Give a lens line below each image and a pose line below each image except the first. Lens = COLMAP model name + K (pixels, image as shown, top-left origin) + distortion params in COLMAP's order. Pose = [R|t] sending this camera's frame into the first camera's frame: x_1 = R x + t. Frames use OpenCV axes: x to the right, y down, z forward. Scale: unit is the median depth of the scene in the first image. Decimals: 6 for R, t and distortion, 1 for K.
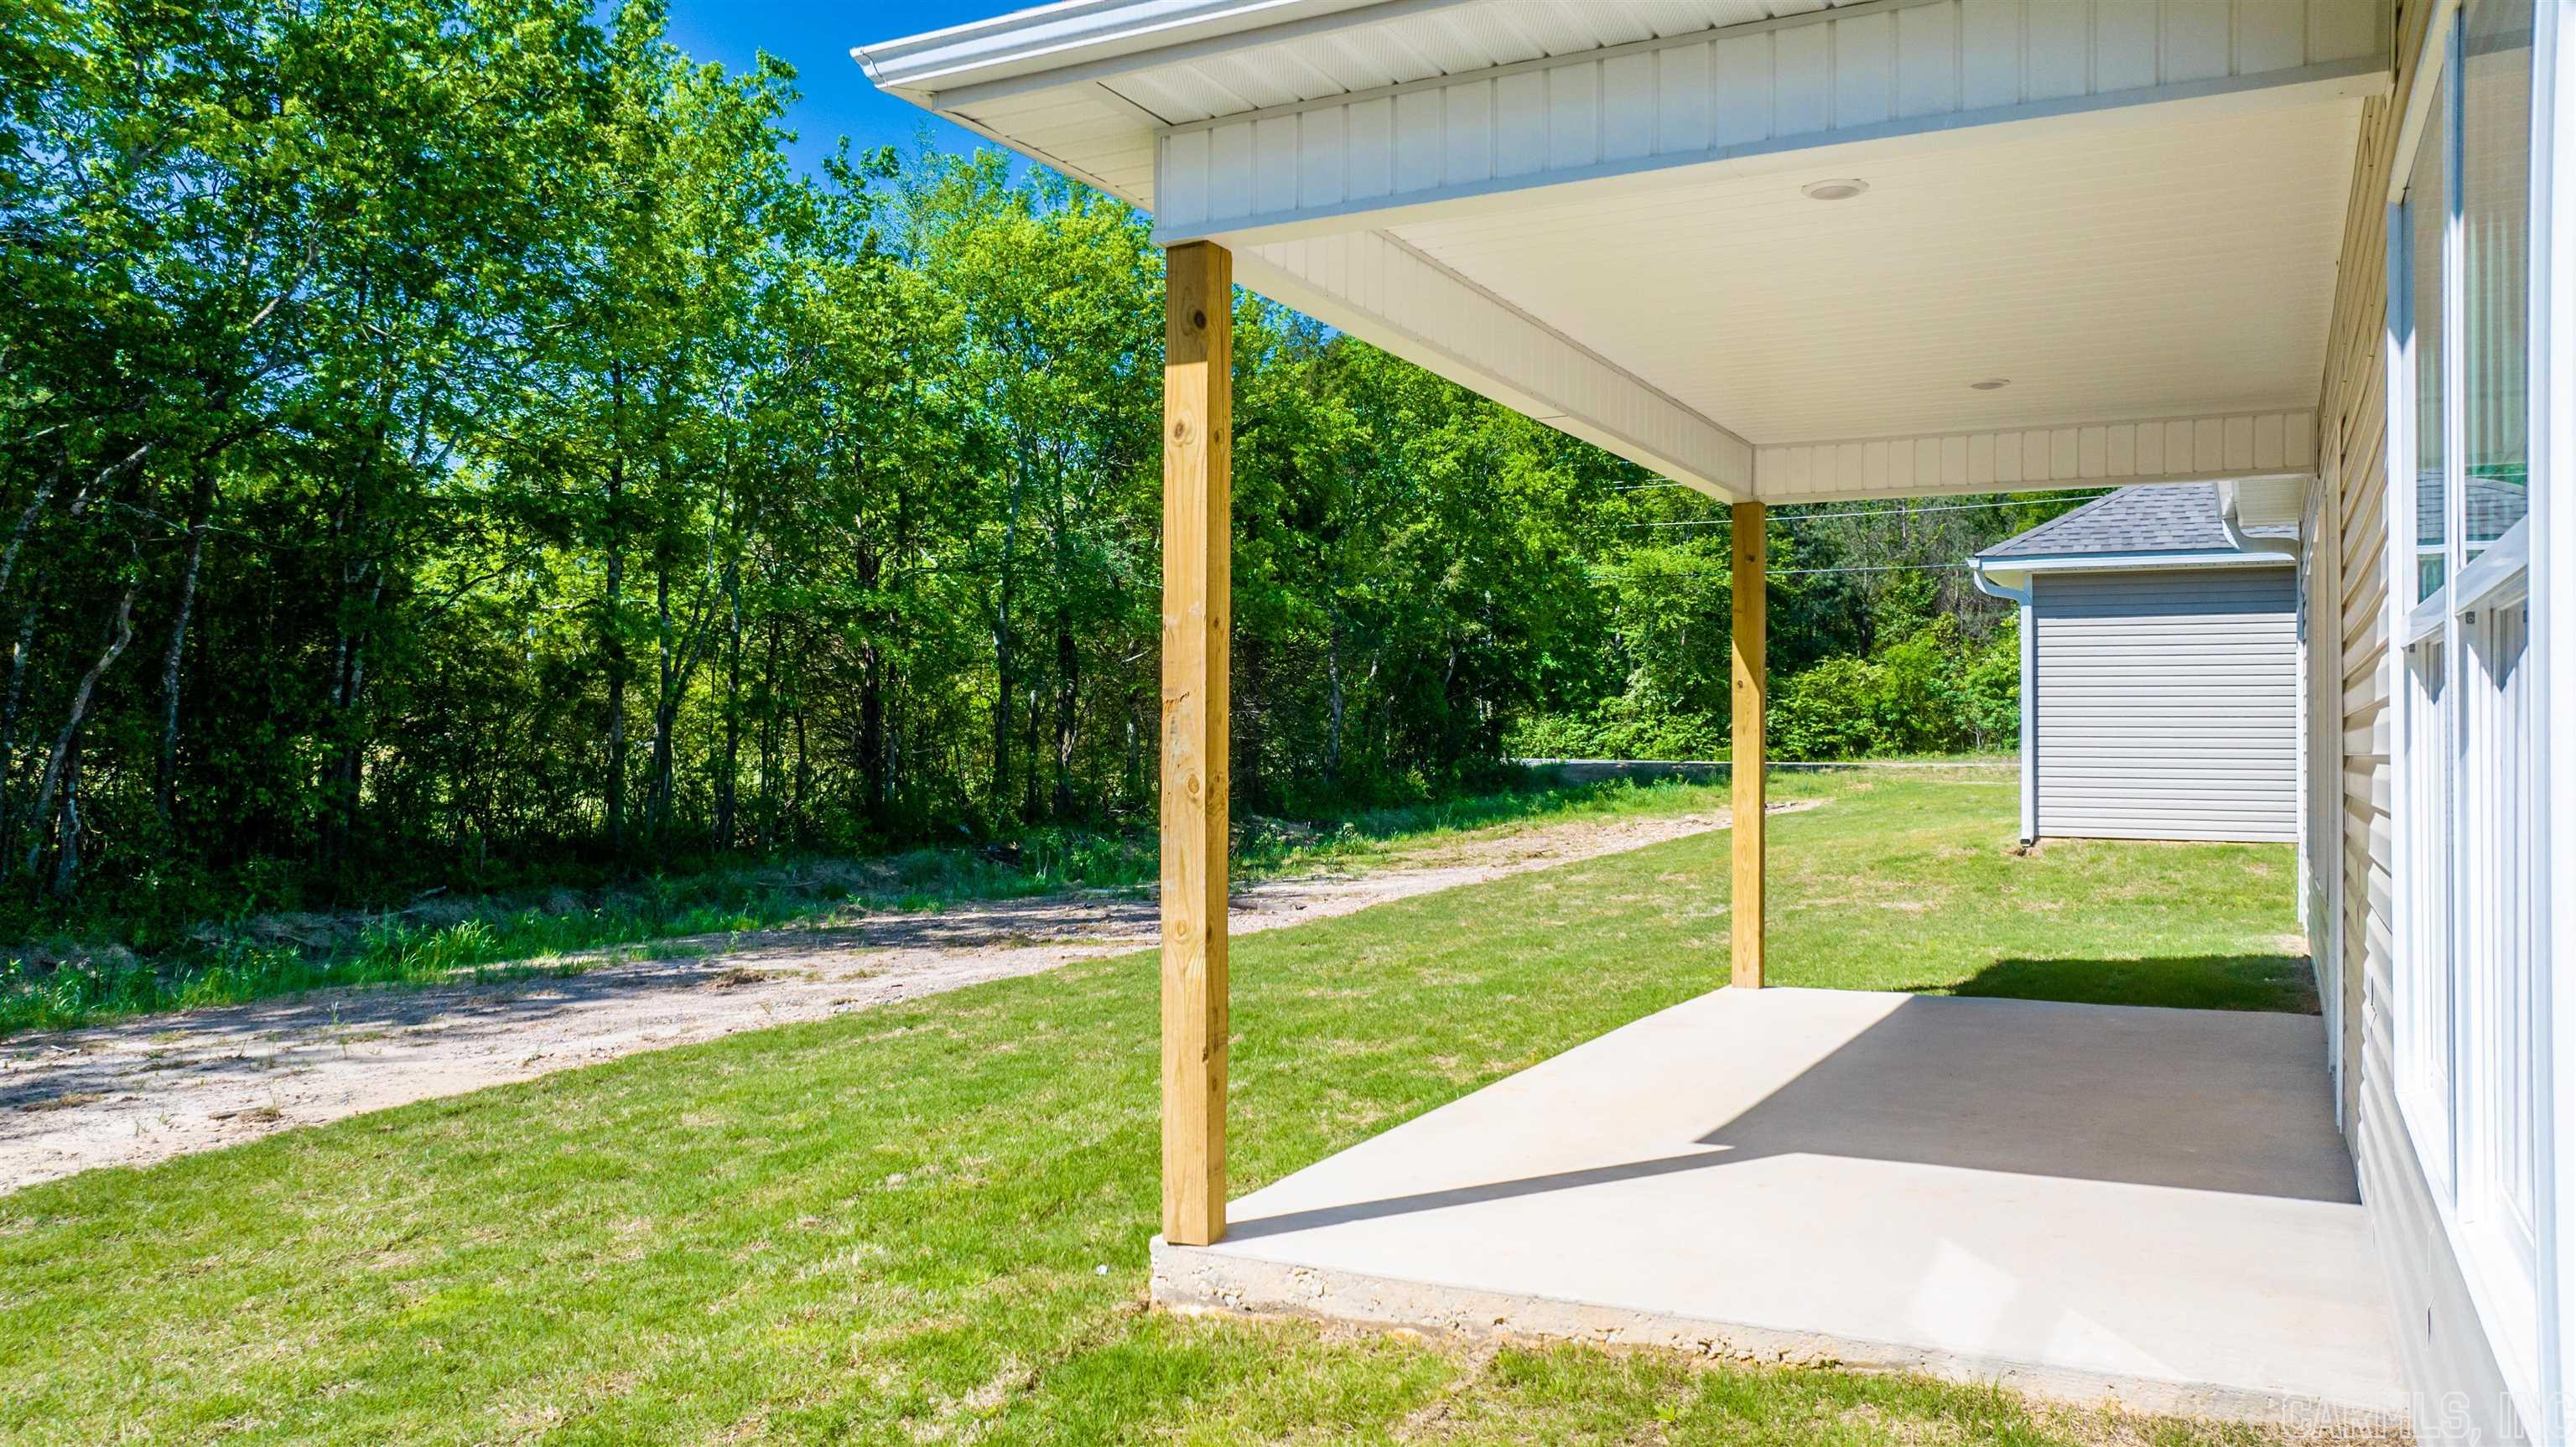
lens RADIAL K [[1837.0, 0, 1288.0], [0, 1837.0, 723.5], [0, 0, 1]] dist [-0.022159, -0.002428]
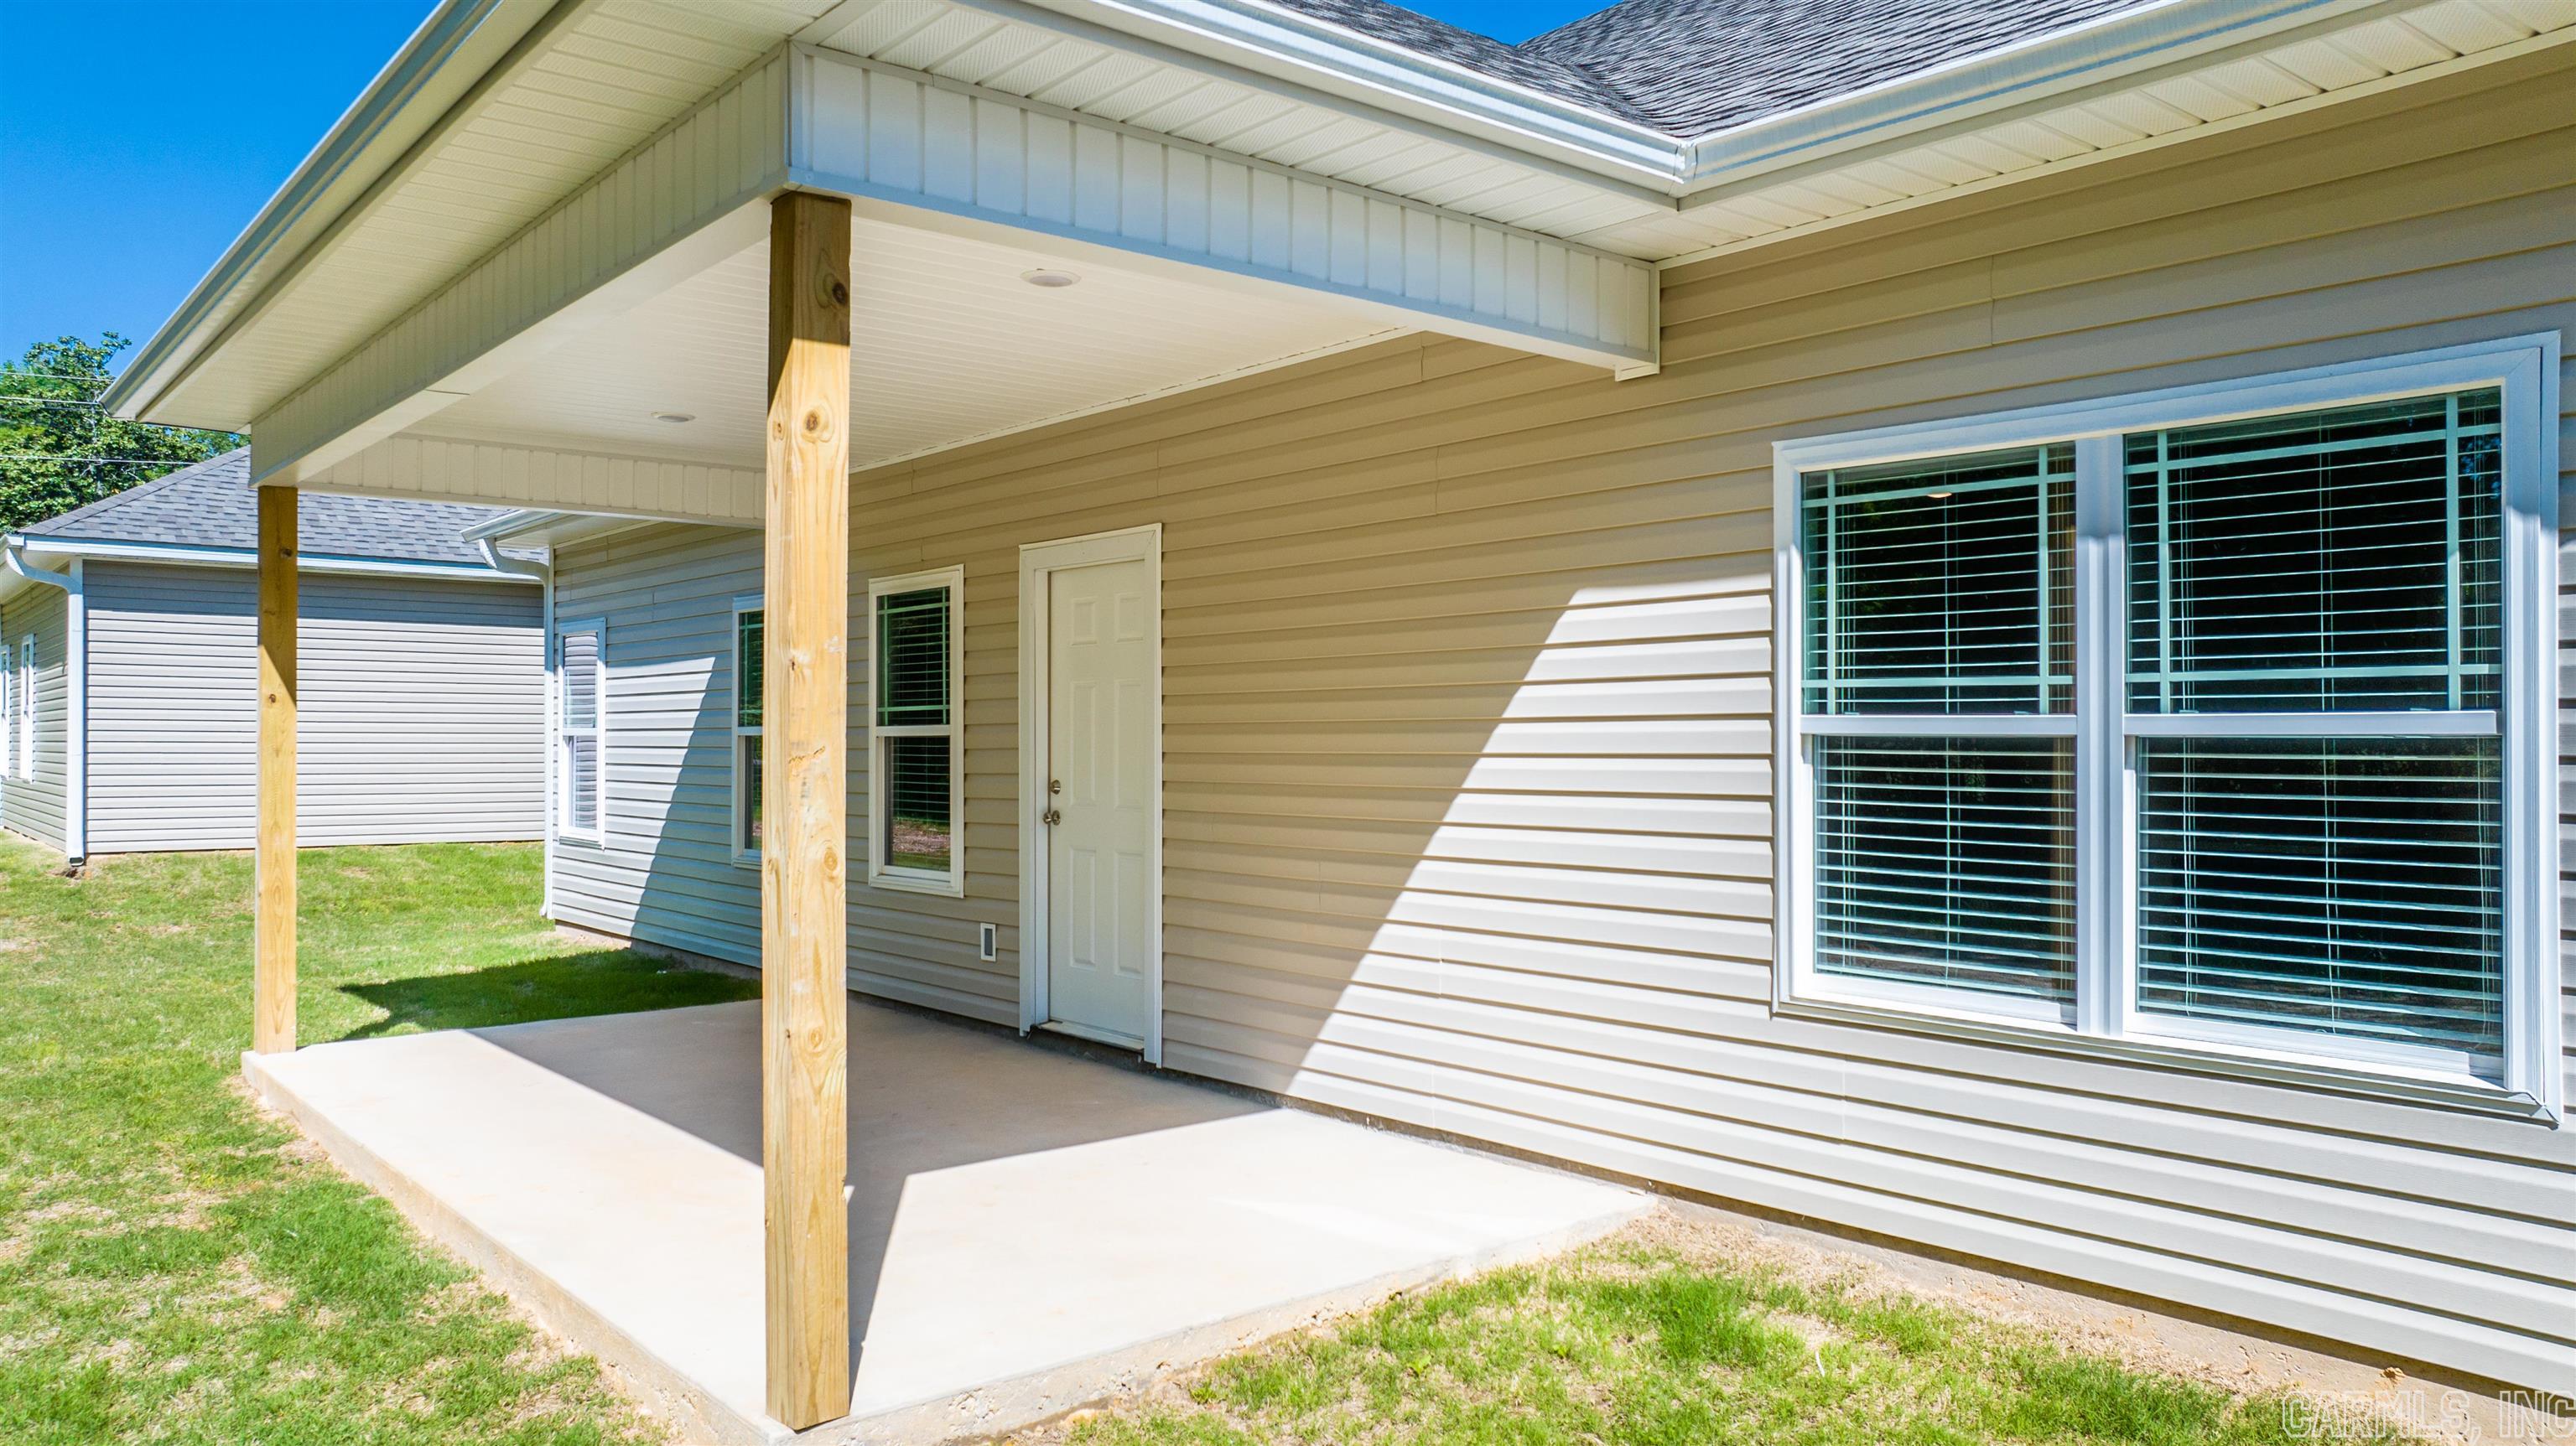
lens RADIAL K [[1836.9, 0, 1288.0], [0, 1836.9, 723.0], [0, 0, 1]] dist [-0.022159, -0.002428]
pose [[0.393001, 0.001520, 0.919537, -0.259081], [-0.007014, 0.999974, 0.001345, -0.010829], [-0.919511, -0.006978, 0.393002, 0.174481]]
